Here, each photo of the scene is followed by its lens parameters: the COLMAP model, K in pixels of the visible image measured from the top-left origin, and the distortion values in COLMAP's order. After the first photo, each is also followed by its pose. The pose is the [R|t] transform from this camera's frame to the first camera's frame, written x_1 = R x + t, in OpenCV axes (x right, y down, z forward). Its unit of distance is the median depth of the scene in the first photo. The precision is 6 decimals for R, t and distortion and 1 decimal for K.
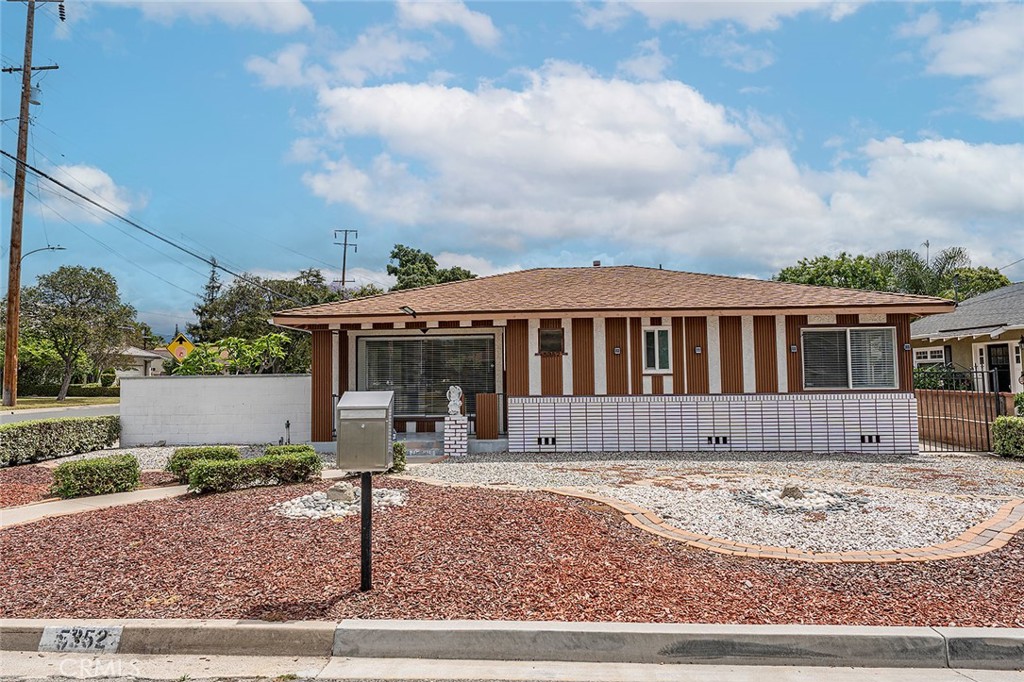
lens RADIAL K [[637.2, 0, 511.6], [0, 637.2, 336.2], [0, 0, 1]] dist [0.005972, -0.003078]
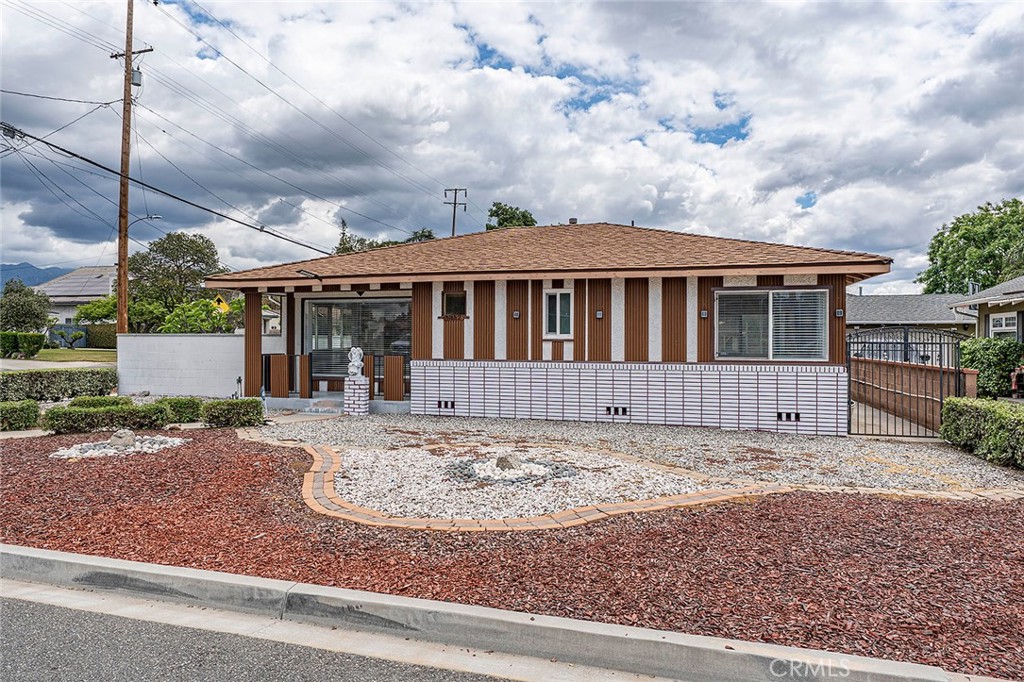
lens RADIAL K [[673.3, 0, 516.9], [0, 673.3, 336.3], [0, 0, 1]] dist [0.001276, -0.001911]
pose [[0.971466, 0.015906, -0.236646, 0.406300], [-0.001885, 0.998235, 0.059355, -0.004685], [0.237172, -0.057216, 0.969781, 0.011921]]
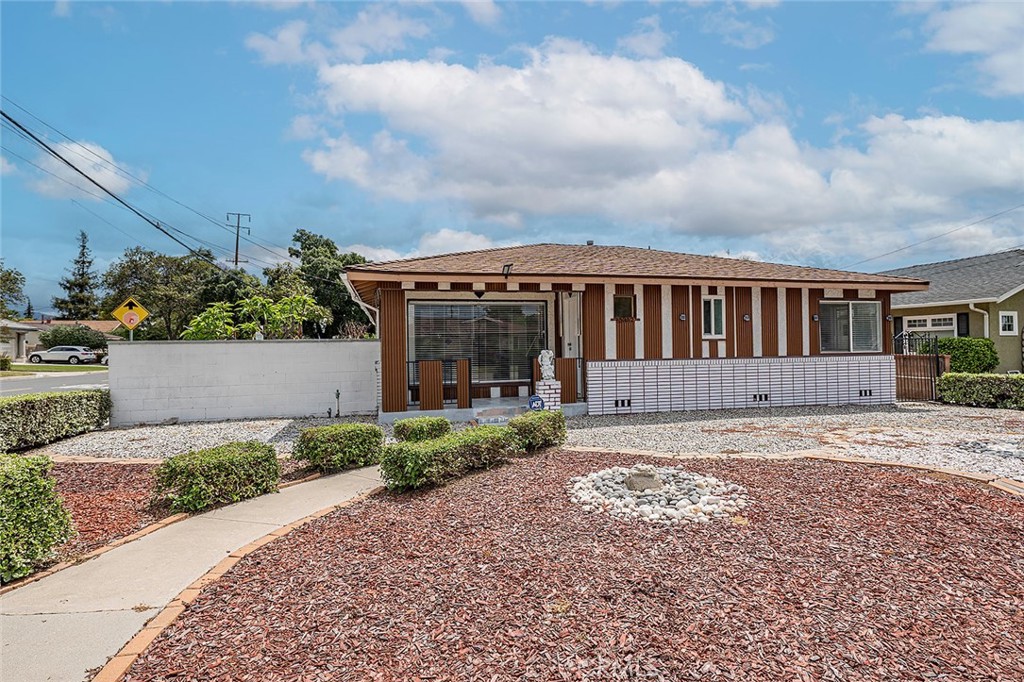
lens RADIAL K [[501.0, 0, 505.6], [0, 501.0, 344.3], [0, 0, 1]] dist [0.007824, 0.000553]
pose [[0.958525, 0.001923, 0.285001, -0.355232], [-0.015727, 0.998811, 0.046154, 0.034410], [-0.284574, -0.048722, 0.957415, 0.280013]]
